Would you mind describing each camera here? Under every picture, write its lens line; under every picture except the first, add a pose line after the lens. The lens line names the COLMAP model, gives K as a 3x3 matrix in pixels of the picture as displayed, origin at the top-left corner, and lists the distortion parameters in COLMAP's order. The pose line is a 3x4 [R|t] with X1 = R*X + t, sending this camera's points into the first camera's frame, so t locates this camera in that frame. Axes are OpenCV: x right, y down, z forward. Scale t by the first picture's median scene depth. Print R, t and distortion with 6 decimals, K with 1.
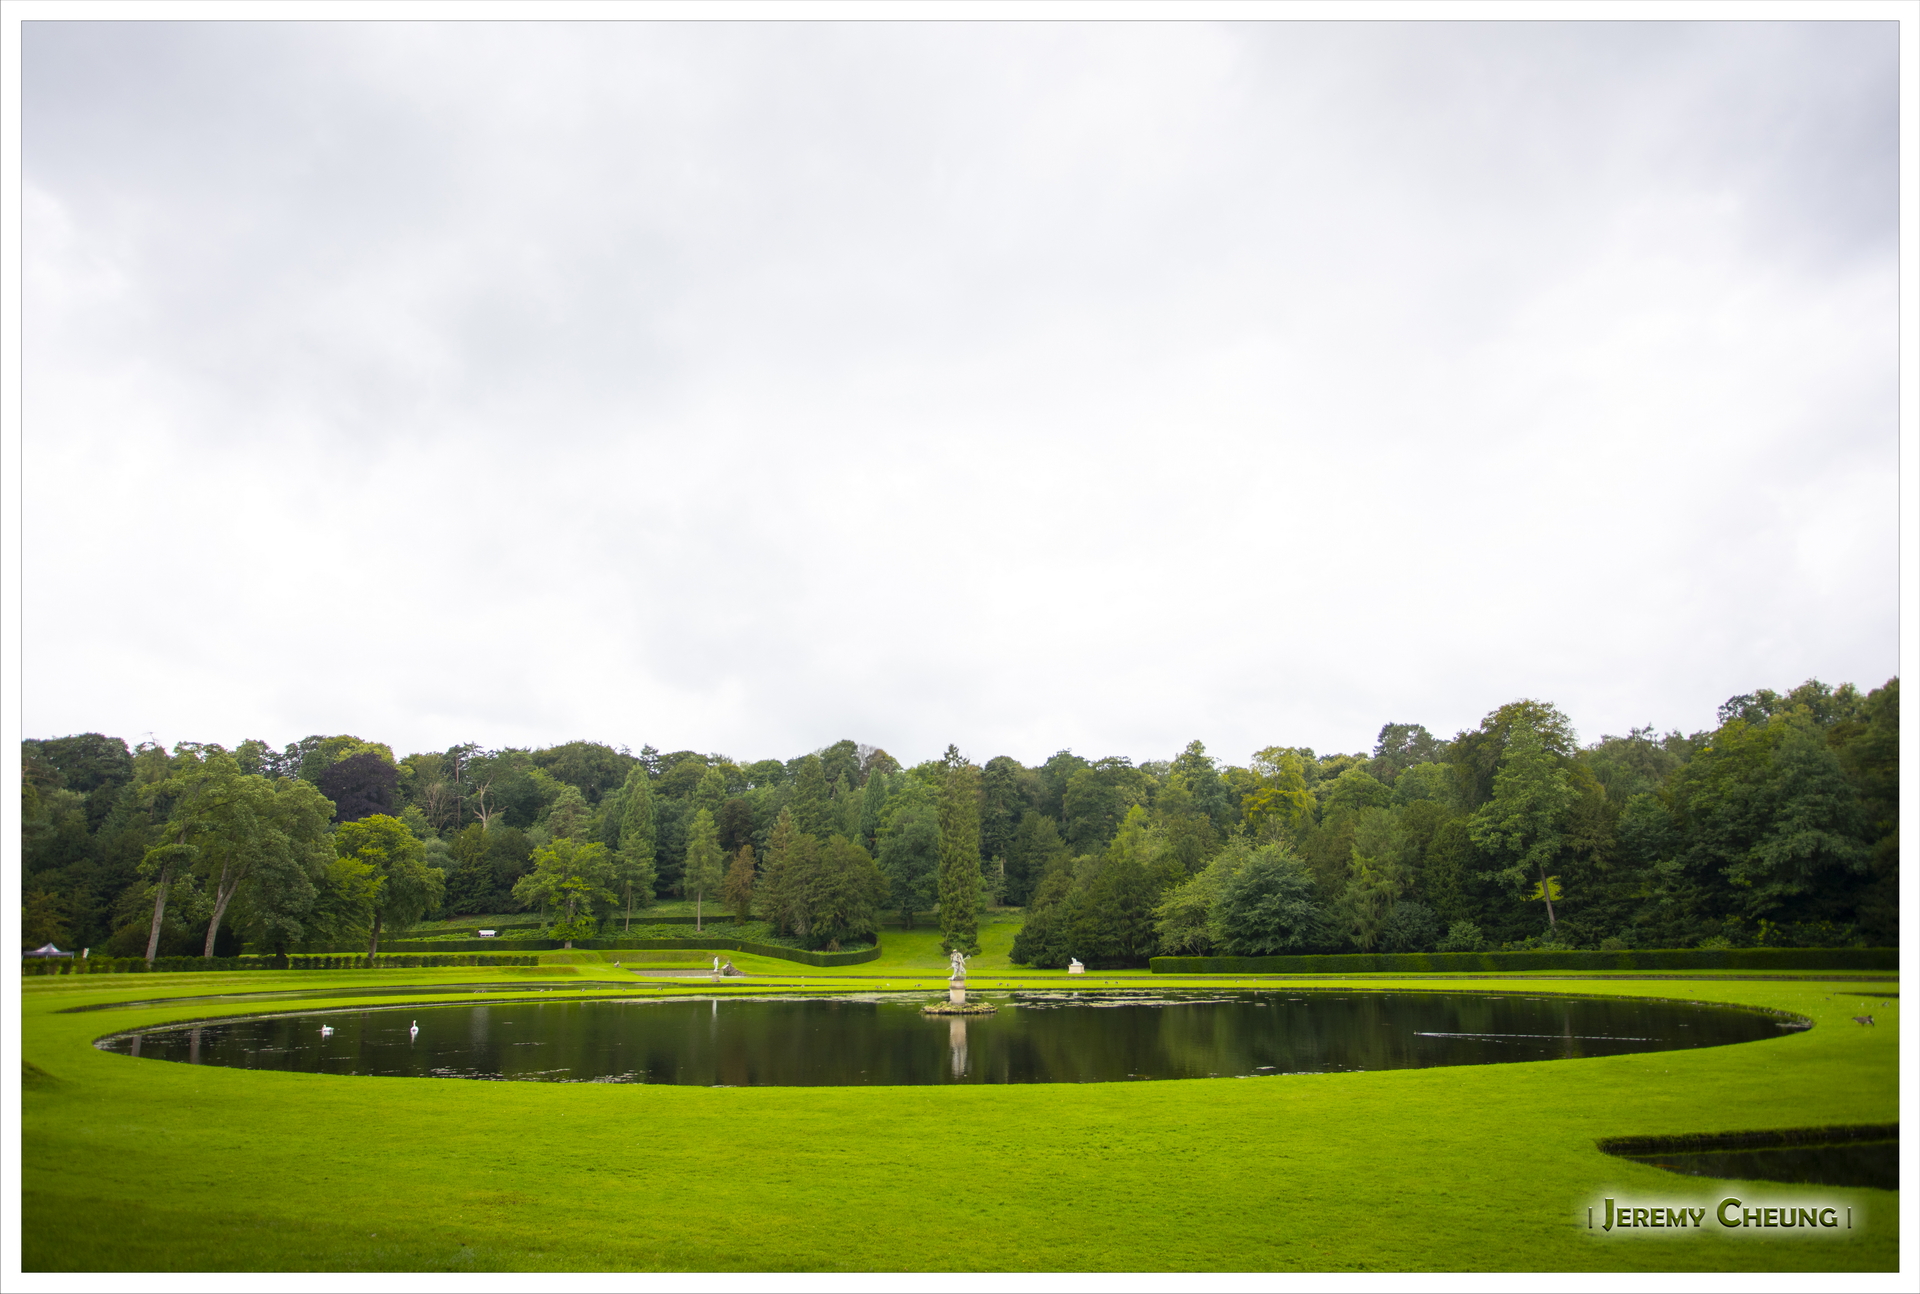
lens RADIAL K [[1152.5, 0, 949.6], [0, 1152.5, 652.4], [0, 0, 1]] dist [-0.035907, 0.017758]
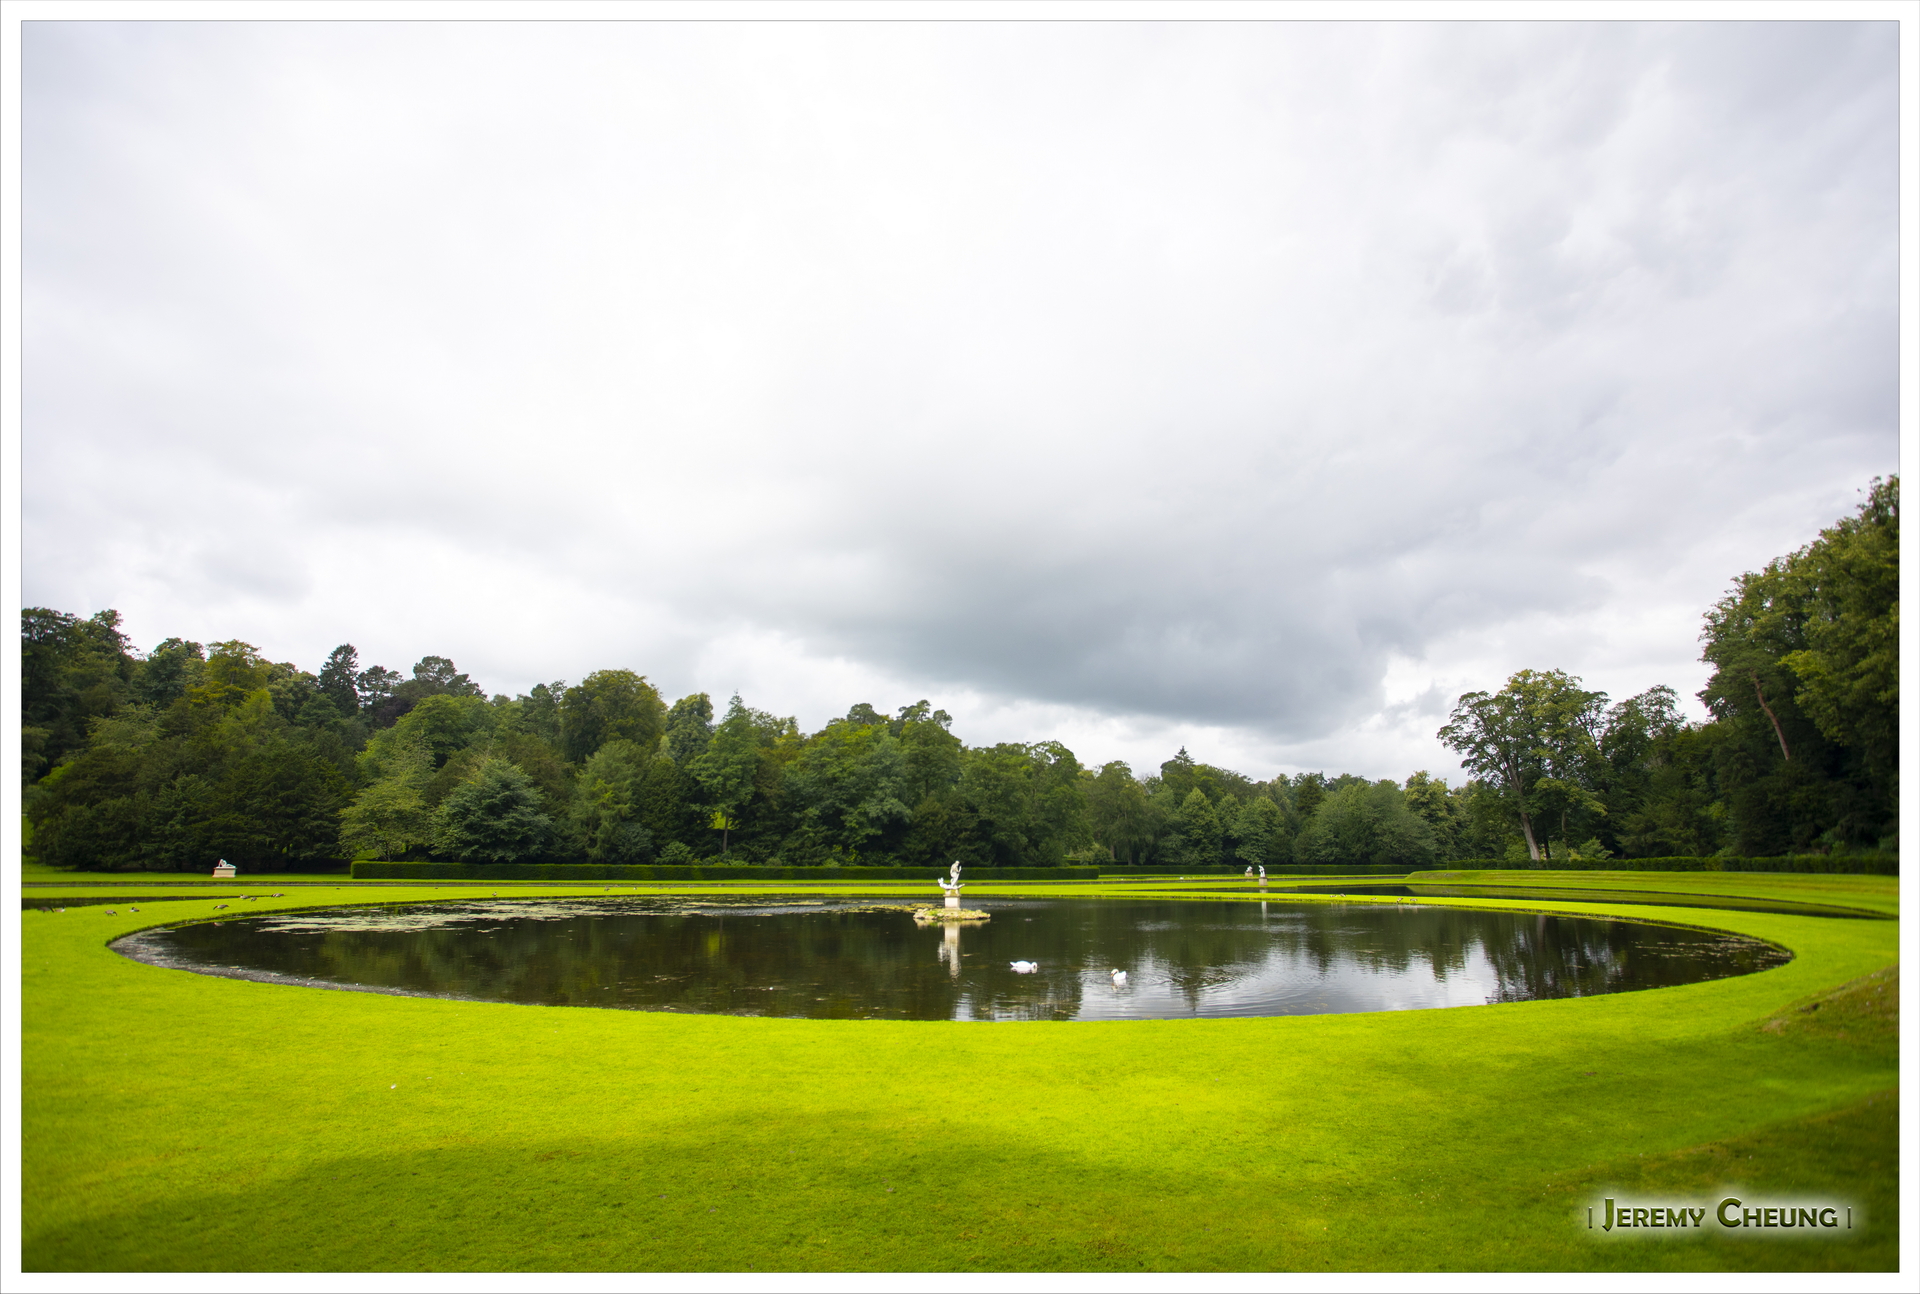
lens RADIAL K [[952.5, 0, 946.1], [0, 952.5, 637.9], [0, 0, 1]] dist [-0.065673, 0.030130]
pose [[0.334087, 0.229203, 0.914250, -0.288729], [-0.248095, 0.957161, -0.149301, 0.062867], [-0.909305, -0.176941, 0.376639, 0.229754]]
